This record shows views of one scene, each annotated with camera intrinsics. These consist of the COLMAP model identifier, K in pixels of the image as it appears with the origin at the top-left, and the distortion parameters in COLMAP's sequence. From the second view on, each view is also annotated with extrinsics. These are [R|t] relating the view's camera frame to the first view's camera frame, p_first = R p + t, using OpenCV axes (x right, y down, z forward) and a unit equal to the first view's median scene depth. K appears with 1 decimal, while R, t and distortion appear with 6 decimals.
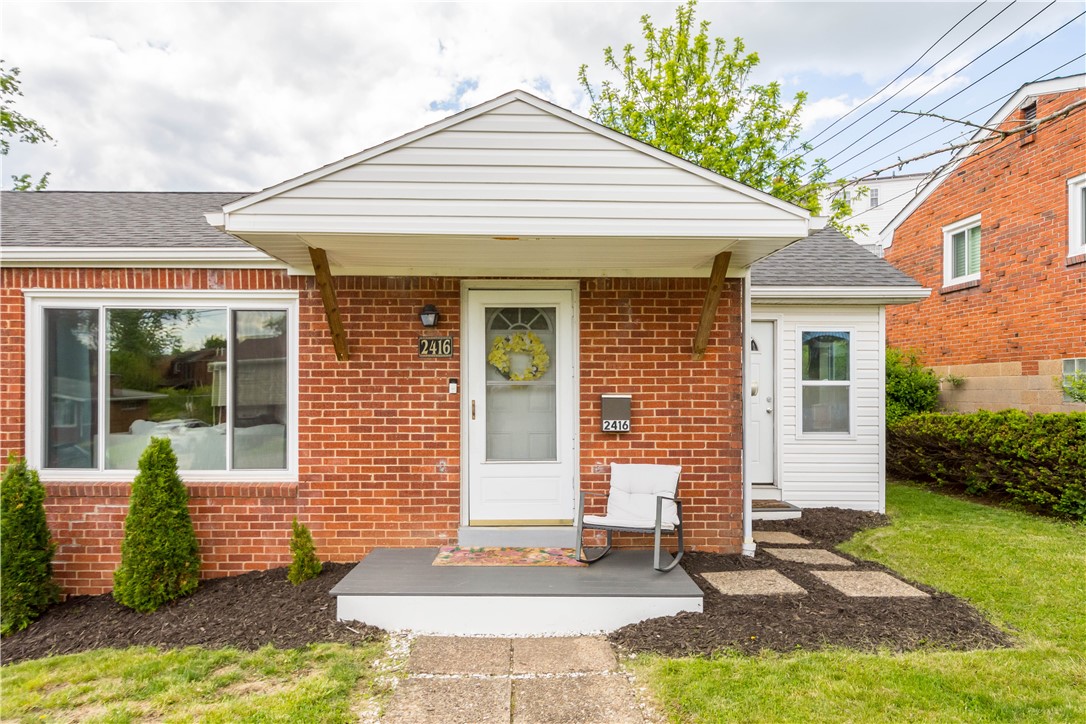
lens RADIAL K [[669.5, 0, 521.6], [0, 669.5, 389.0], [0, 0, 1]] dist [0.004474, -0.001901]
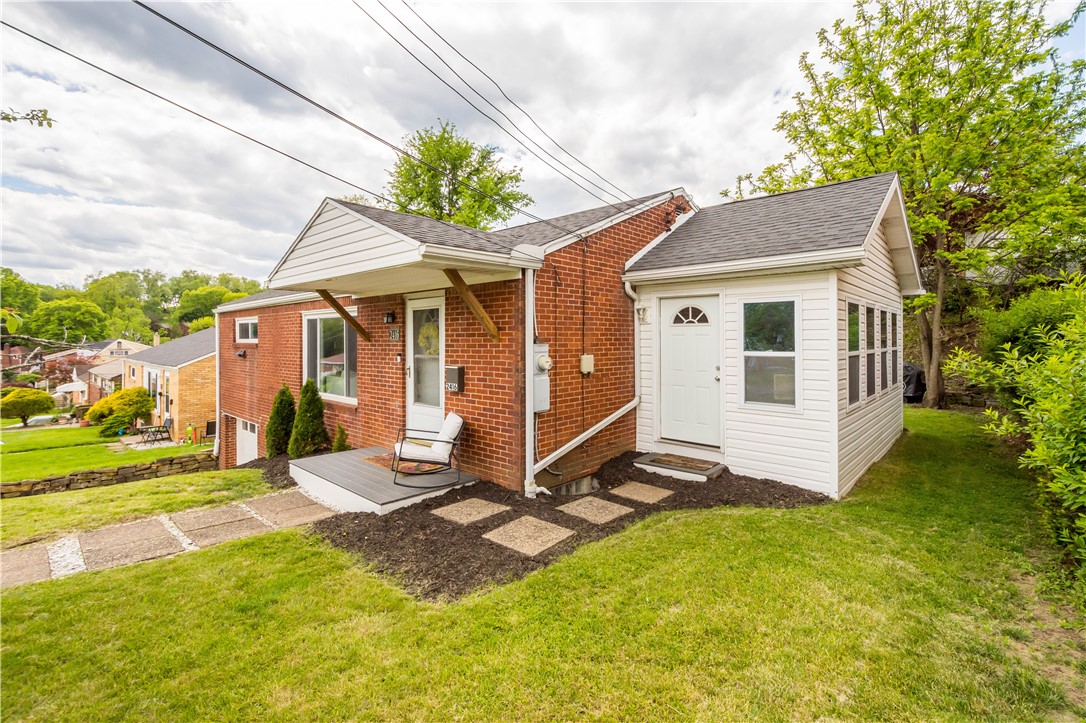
lens RADIAL K [[473.1, 0, 532.3], [0, 473.1, 340.7], [0, 0, 1]] dist [-0.001001, 0.000434]
pose [[0.722230, -0.001104, -0.691653, 0.968668], [0.010399, 0.999903, 0.009262, -0.054158], [0.691575, -0.013881, 0.722171, 0.355622]]
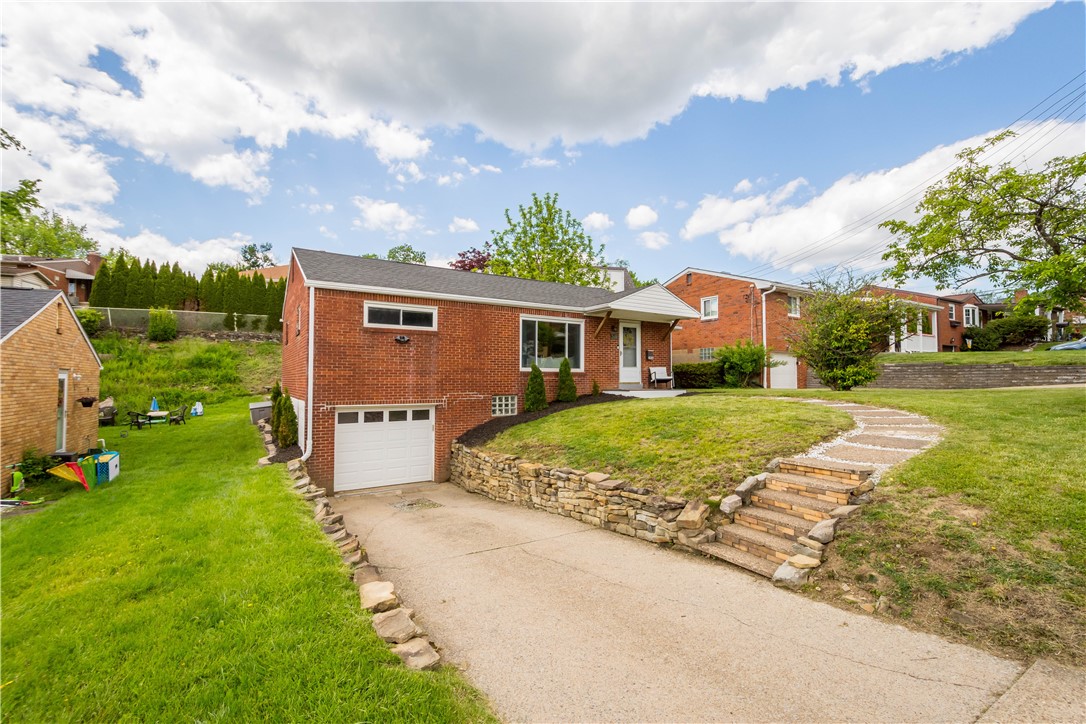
lens RADIAL K [[473.1, 0, 542.4], [0, 473.1, 365.8], [0, 0, 1]] dist [-0.001001, 0.000434]
pose [[0.852283, 0.015049, 0.522864, -1.869596], [-0.004010, 0.999745, -0.022238, 0.163939], [-0.523065, 0.016857, 0.852126, -1.072566]]
